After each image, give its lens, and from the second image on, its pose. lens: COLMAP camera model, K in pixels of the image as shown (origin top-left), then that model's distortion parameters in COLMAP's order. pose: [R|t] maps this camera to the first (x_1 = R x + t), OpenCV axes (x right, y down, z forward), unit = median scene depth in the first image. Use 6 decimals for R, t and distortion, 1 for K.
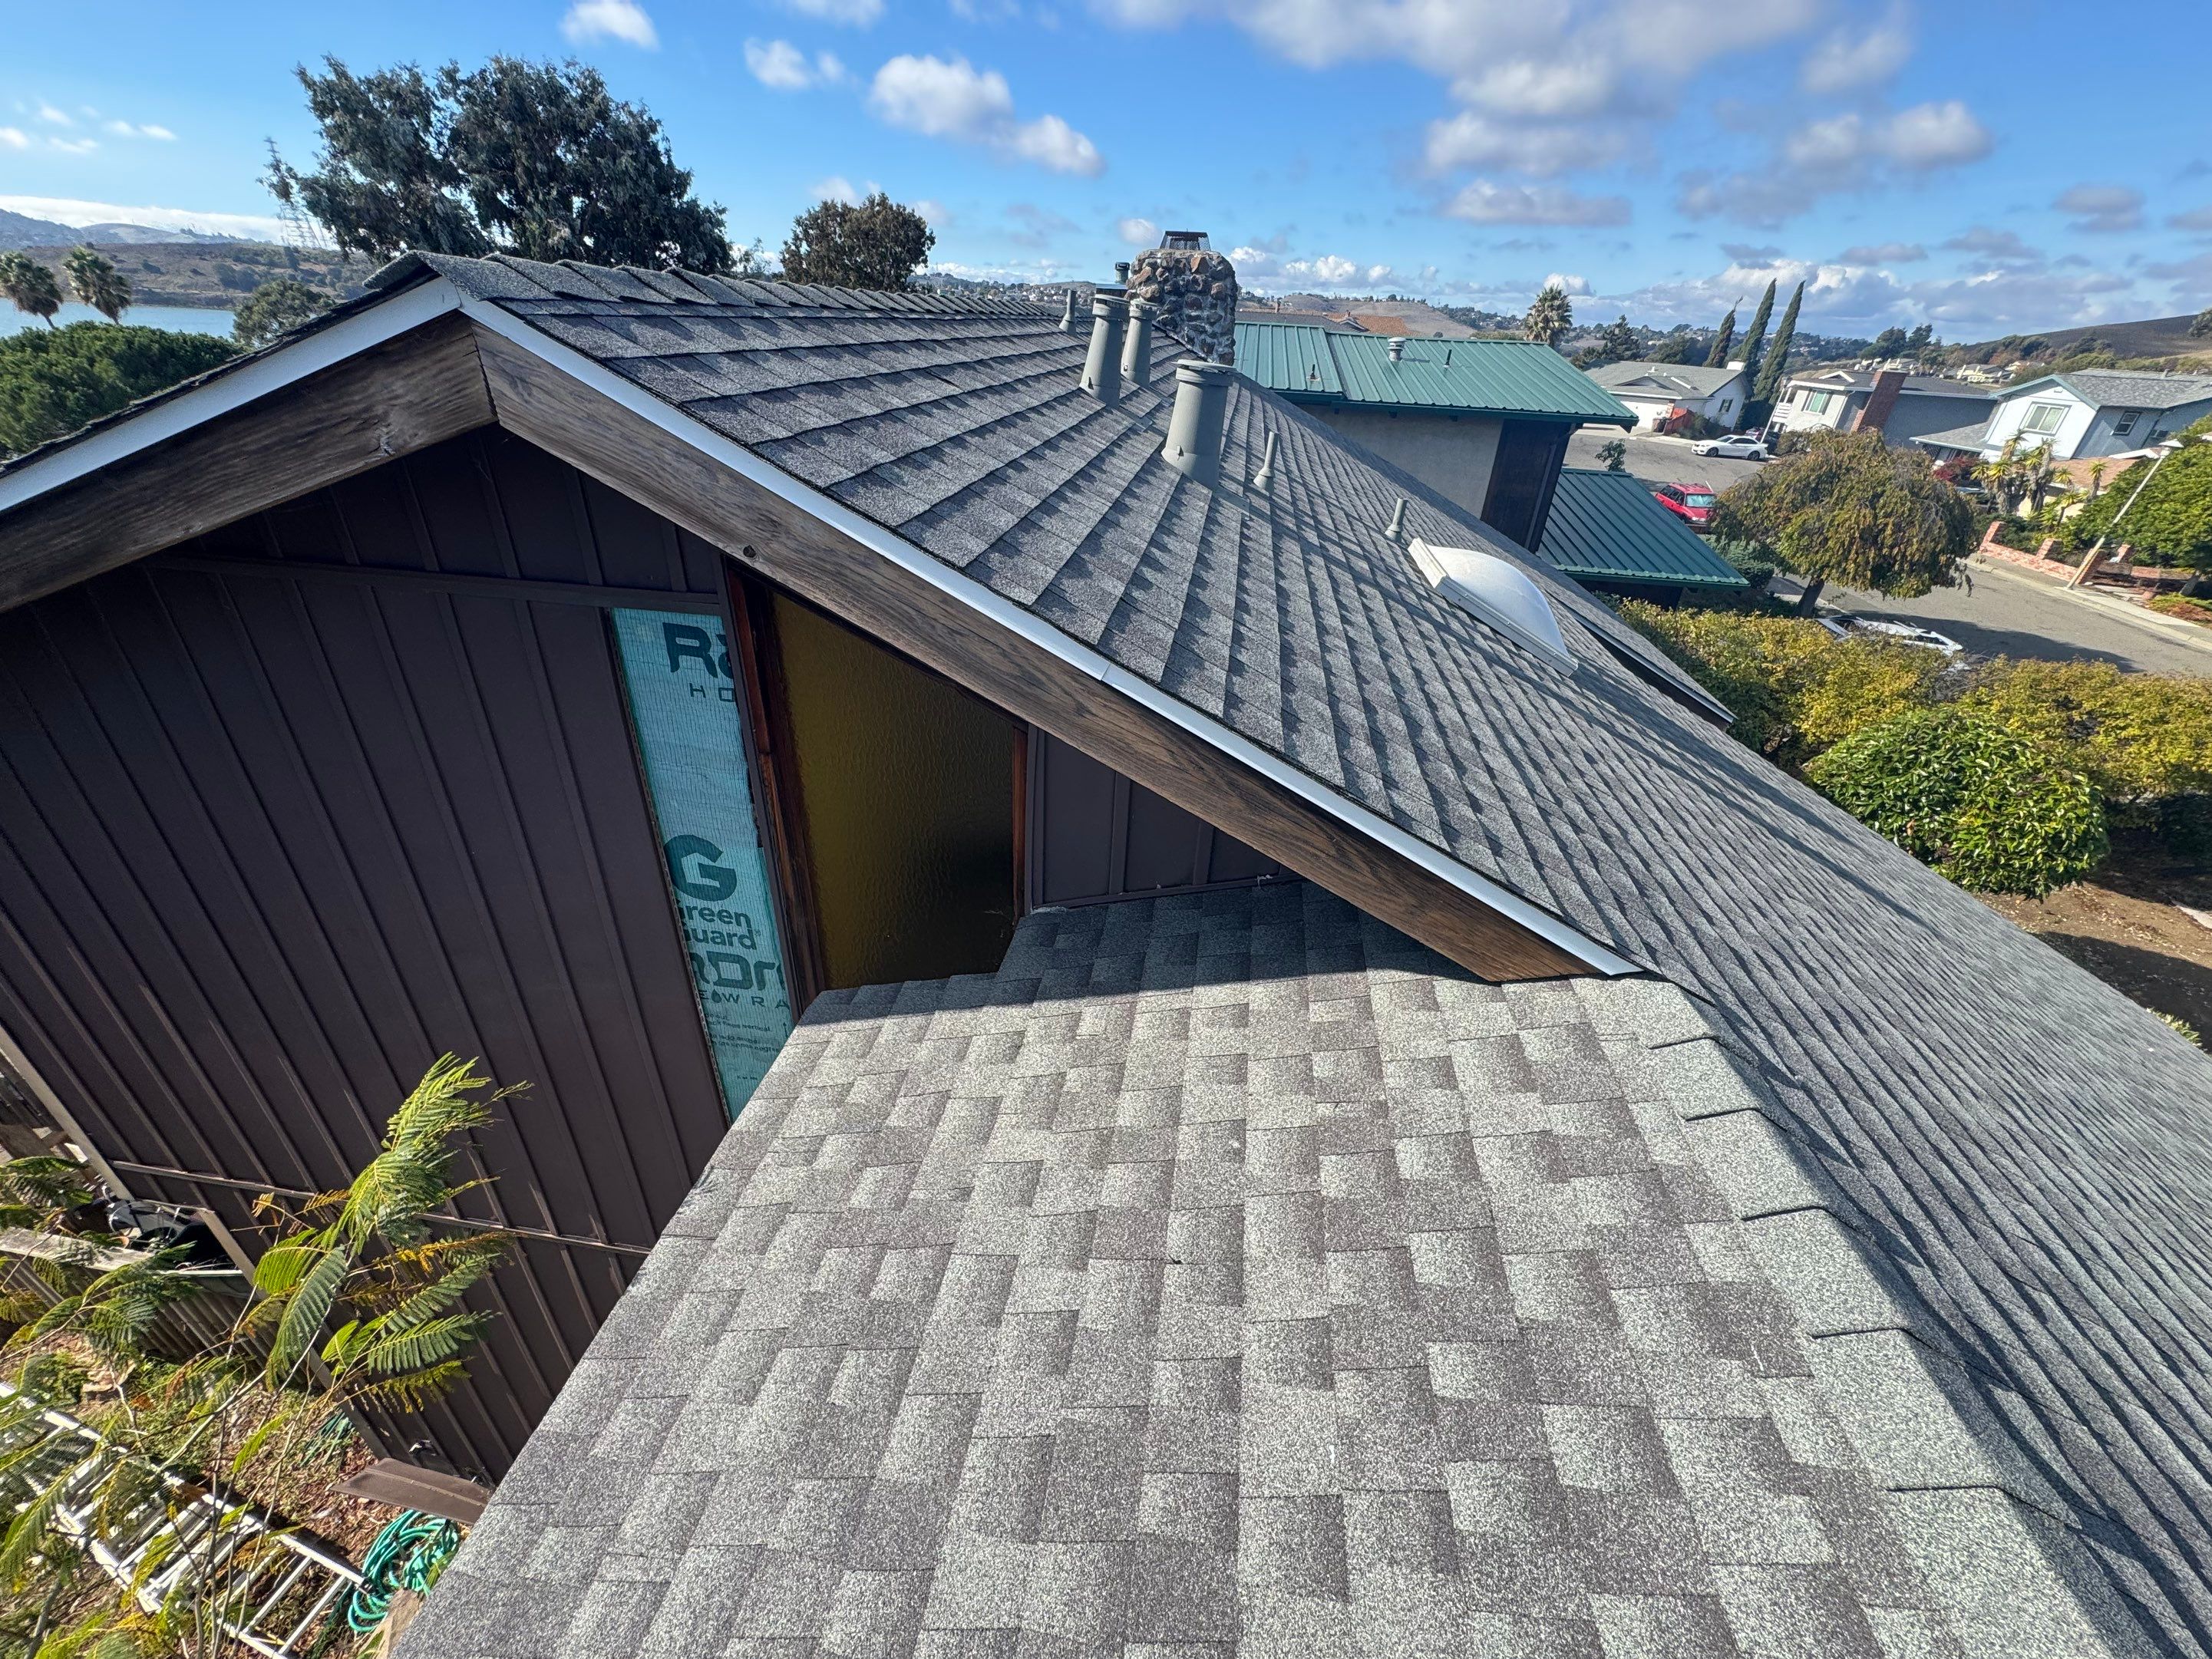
lens RADIAL K [[887.5, 0, 1106.0], [0, 887.5, 829.5], [0, 0, 1]] dist [-0.000438, 0.000338]
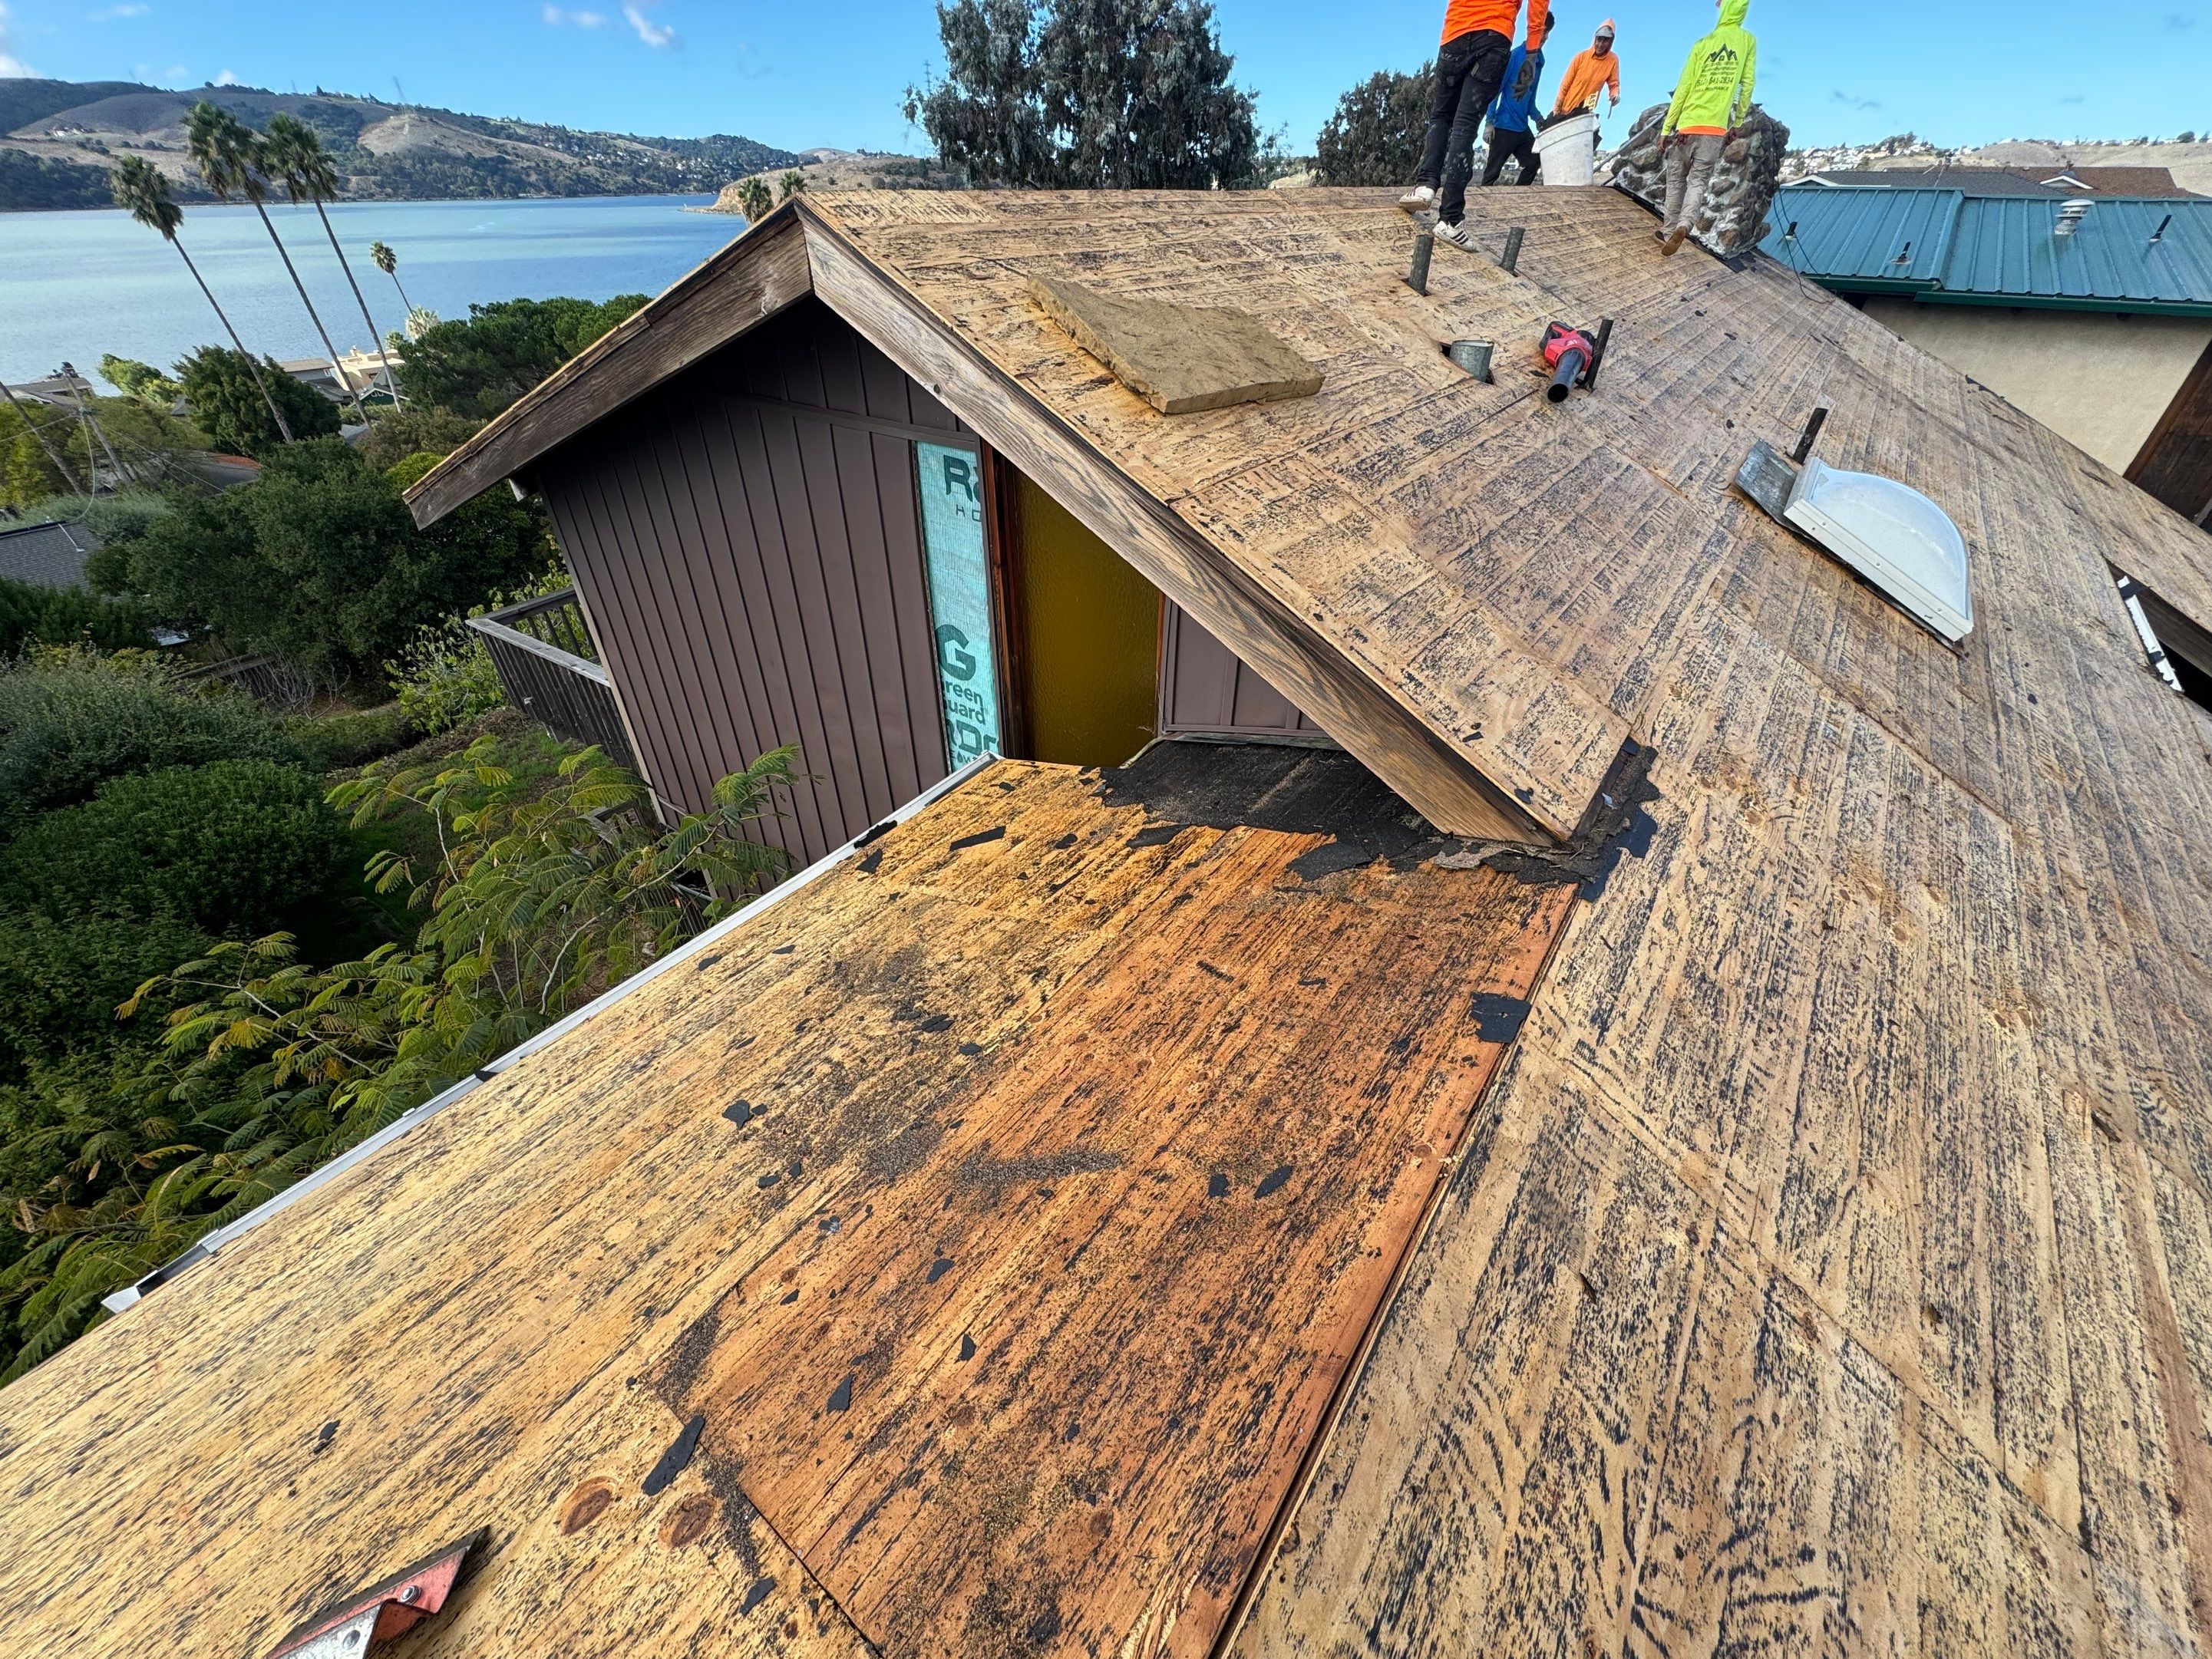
lens RADIAL K [[873.6, 0, 1099.2], [0, 873.6, 832.7], [0, 0, 1]] dist [-0.002831, -0.000040]
pose [[0.878326, 0.249363, -0.407874, 0.320019], [-0.206231, 0.967352, 0.147308, 0.064111], [0.431290, -0.045268, 0.901077, -0.100003]]
